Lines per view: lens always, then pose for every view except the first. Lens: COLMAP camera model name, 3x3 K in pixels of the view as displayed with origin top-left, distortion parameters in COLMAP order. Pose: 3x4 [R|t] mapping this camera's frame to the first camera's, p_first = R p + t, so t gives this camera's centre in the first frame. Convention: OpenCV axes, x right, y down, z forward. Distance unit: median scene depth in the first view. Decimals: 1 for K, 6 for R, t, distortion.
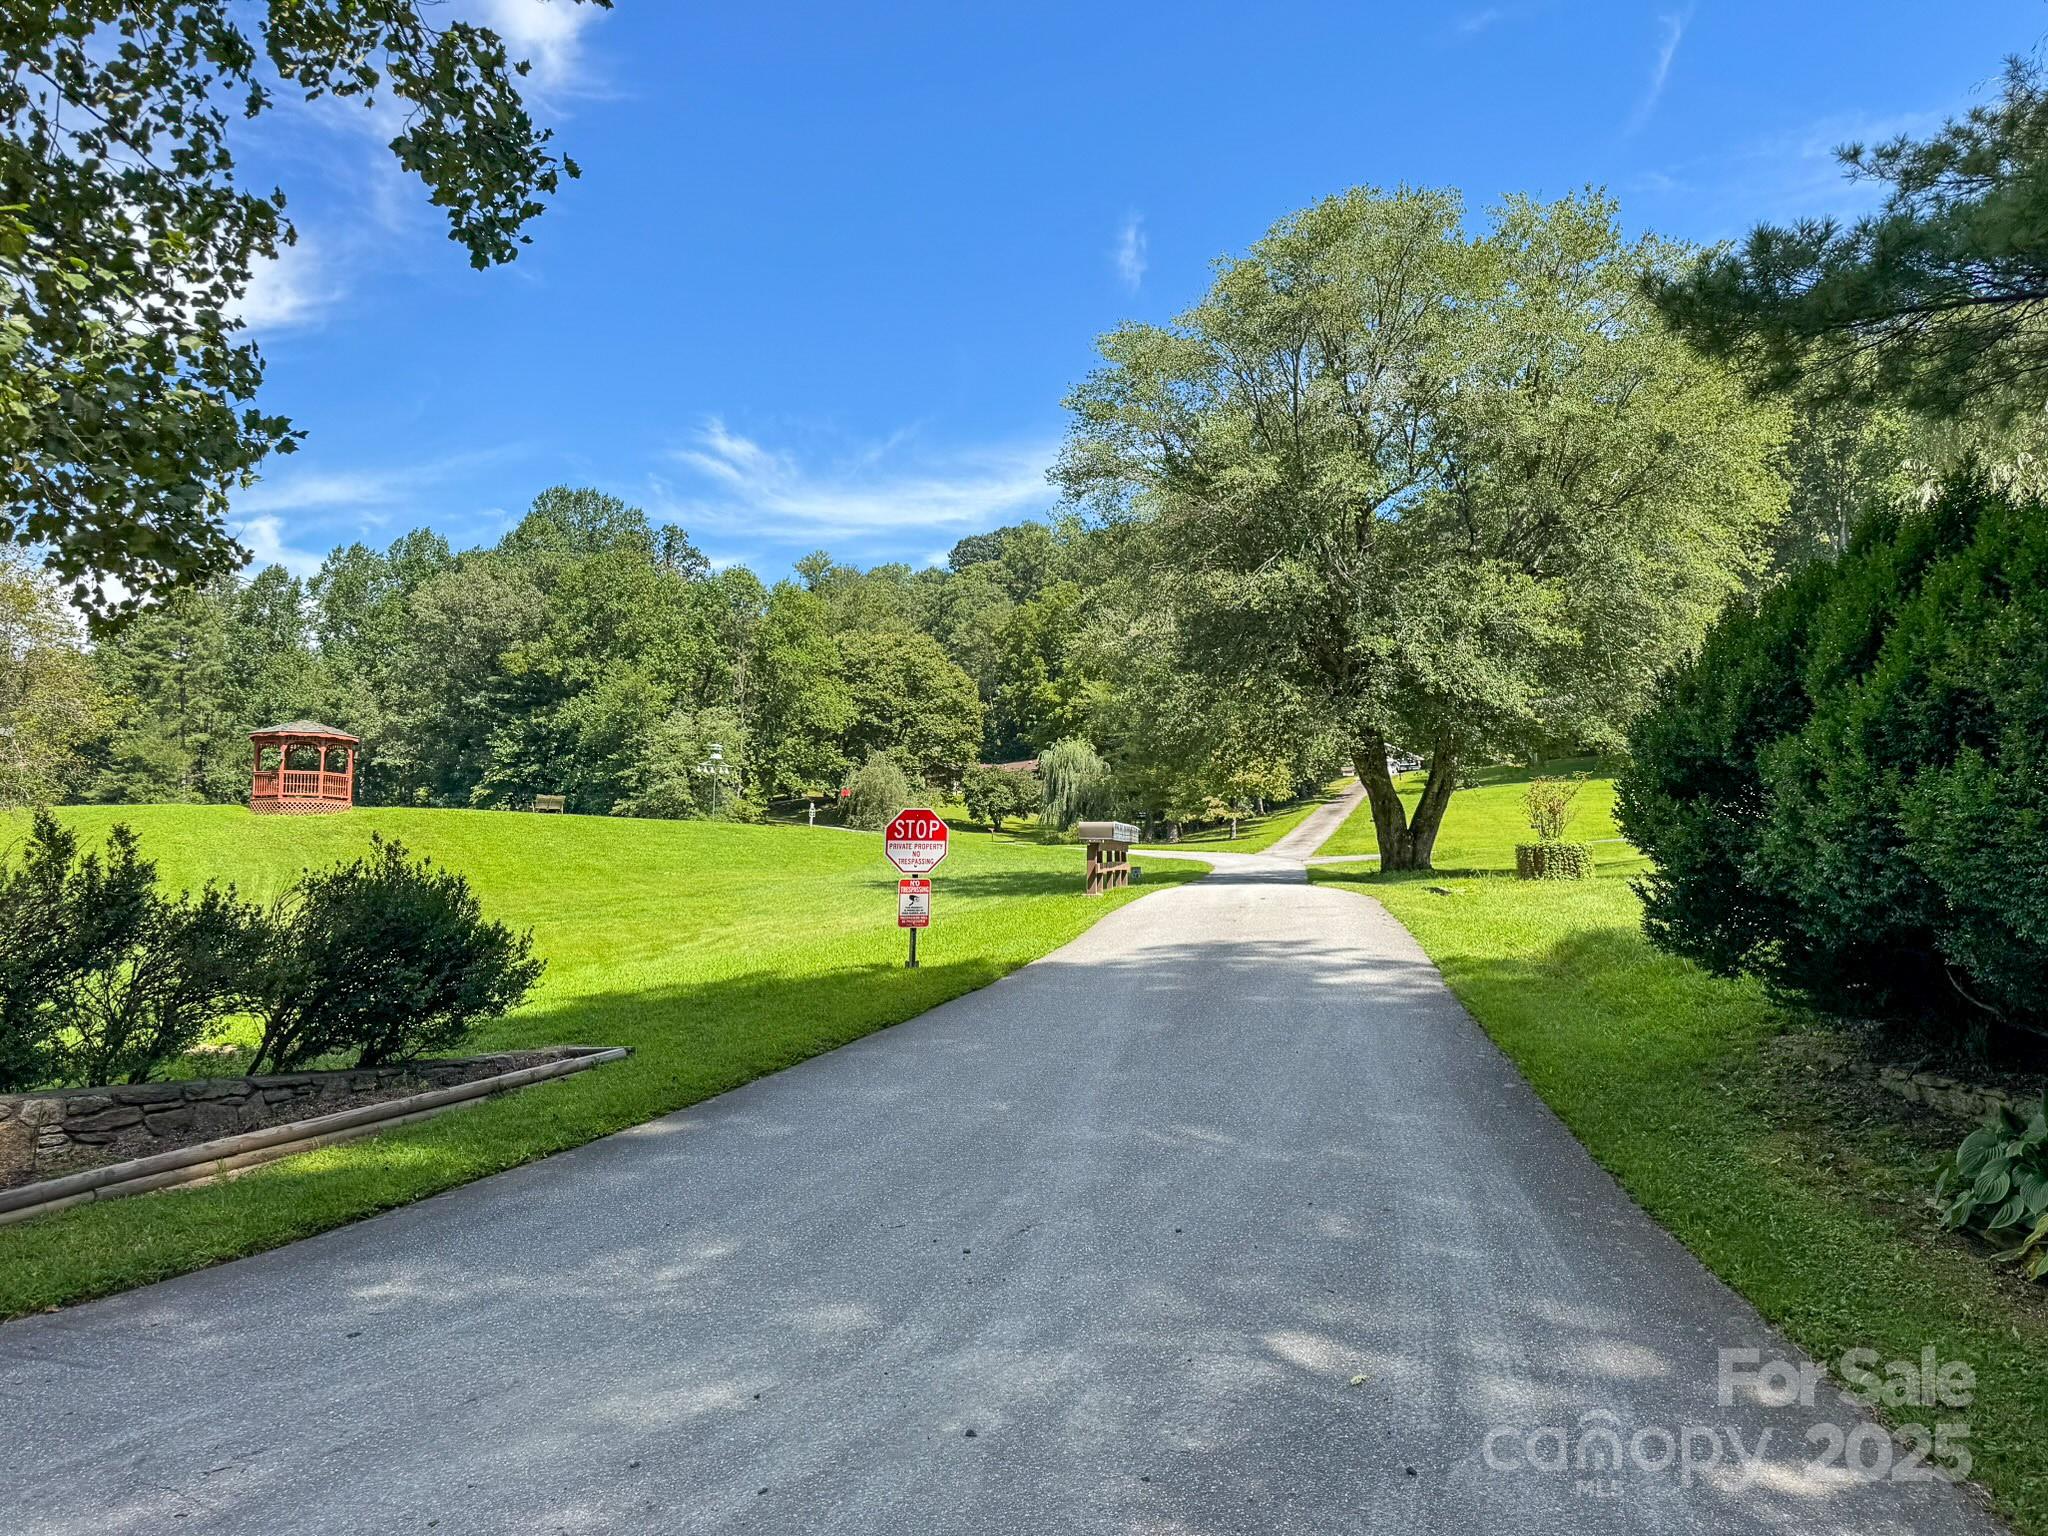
lens RADIAL K [[1412.9, 0, 1024.0], [0, 1412.9, 768.0], [0, 0, 1]] dist [0.086382, -0.103583]
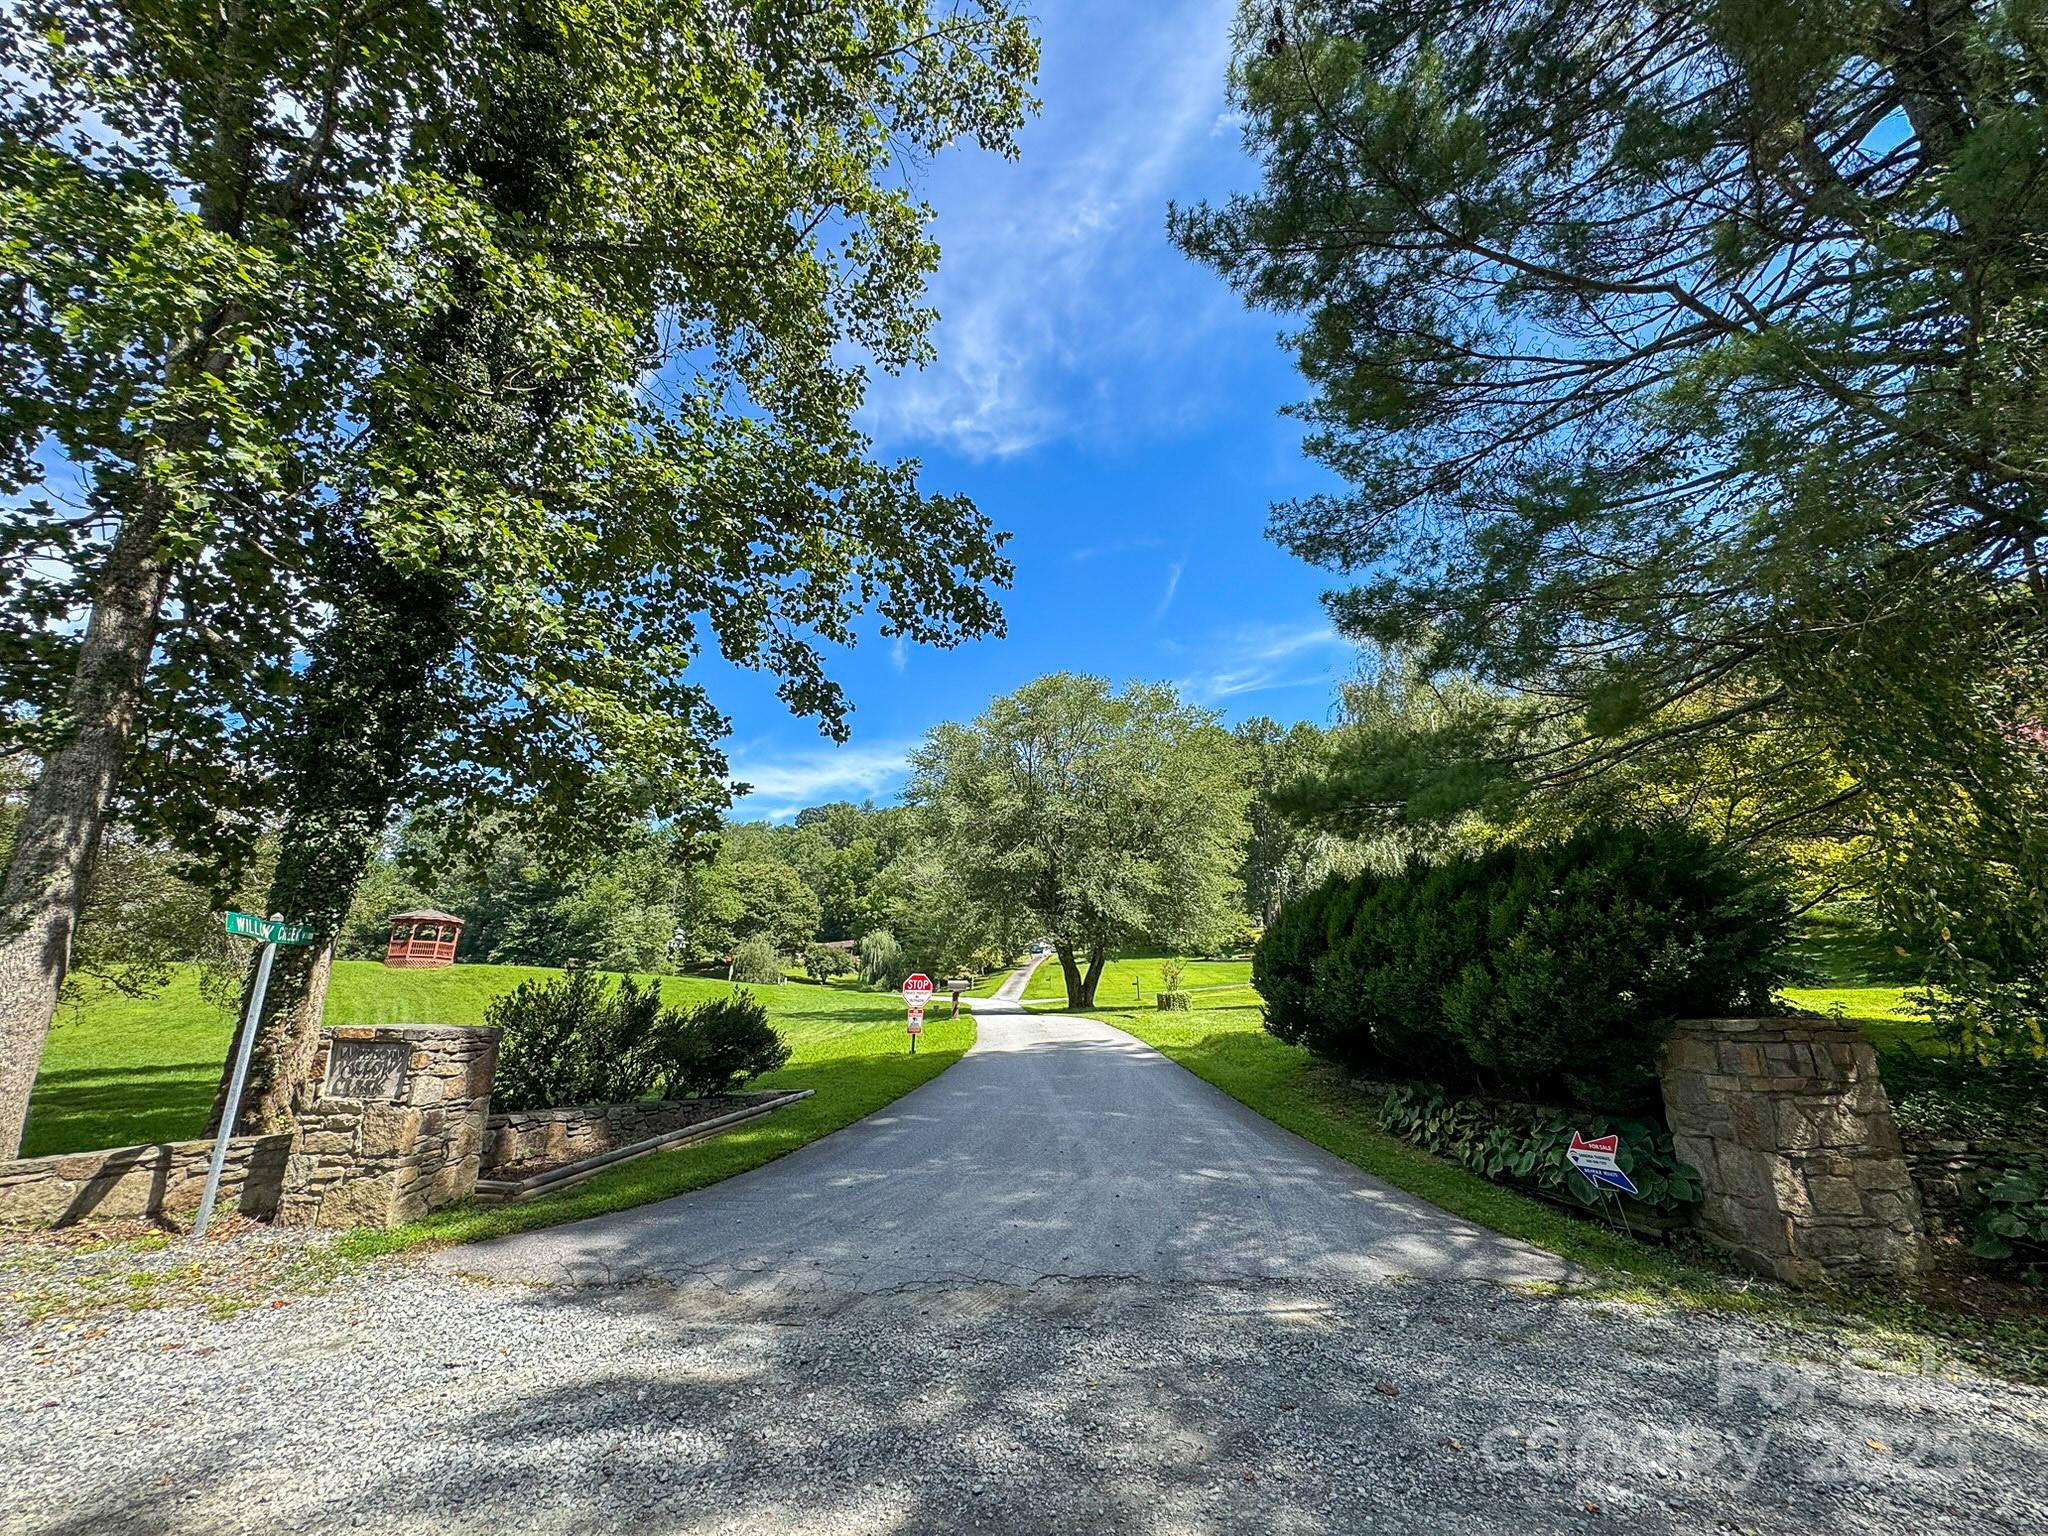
lens RADIAL K [[824.3, 0, 1024.0], [0, 824.3, 768.0], [0, 0, 1]] dist [-0.008606, 0.000018]
pose [[0.968010, 0.072203, 0.240299, -0.073215], [-0.019901, 0.976778, -0.213328, -0.003885], [-0.250122, 0.201722, 0.946967, -0.076749]]
